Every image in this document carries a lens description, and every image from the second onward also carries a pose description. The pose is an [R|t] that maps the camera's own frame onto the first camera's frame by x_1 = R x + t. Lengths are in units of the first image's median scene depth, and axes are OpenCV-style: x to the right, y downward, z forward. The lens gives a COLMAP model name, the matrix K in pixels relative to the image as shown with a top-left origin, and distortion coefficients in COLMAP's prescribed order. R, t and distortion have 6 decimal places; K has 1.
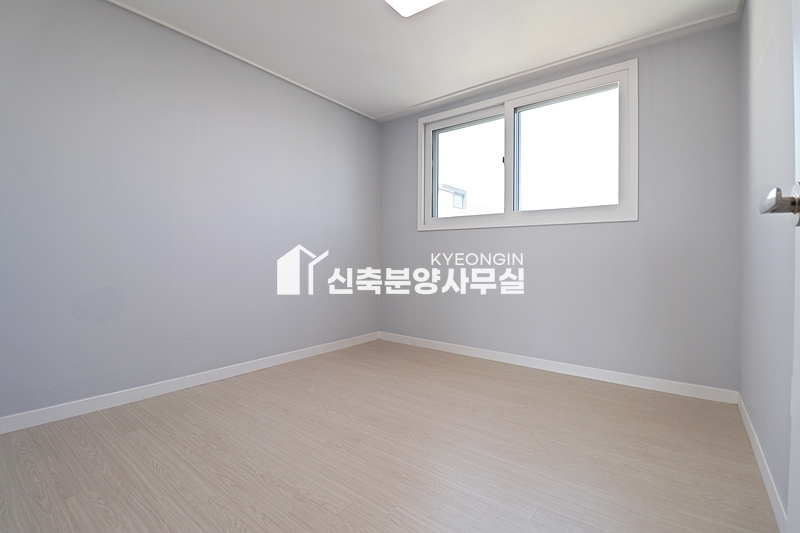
lens RADIAL K [[365.7, 0, 398.9], [0, 365.7, 258.7], [0, 0, 1]] dist [-0.002051, -0.011961]
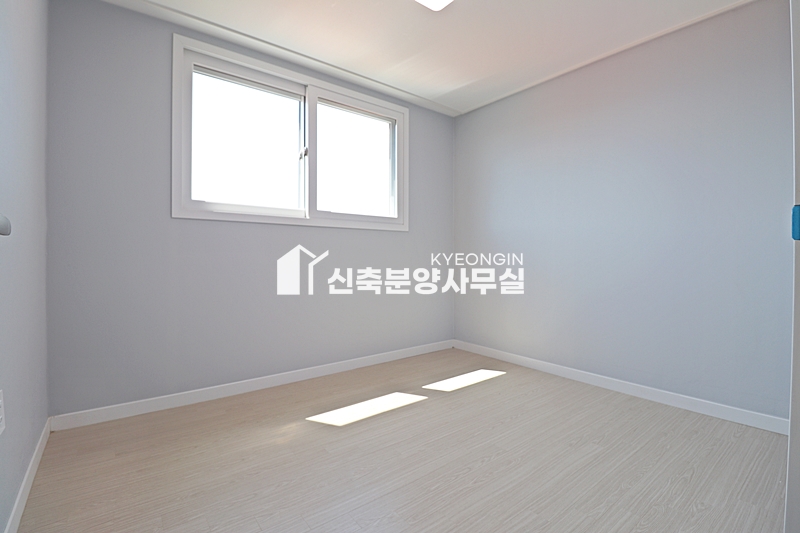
lens RADIAL K [[376.5, 0, 401.6], [0, 376.5, 258.7], [0, 0, 1]] dist [-0.000893, -0.012883]
pose [[0.244771, -0.003094, 0.969576, -0.539279], [0.000972, 0.999995, 0.002946, -0.011490], [-0.969580, 0.000221, 0.244773, 0.558068]]
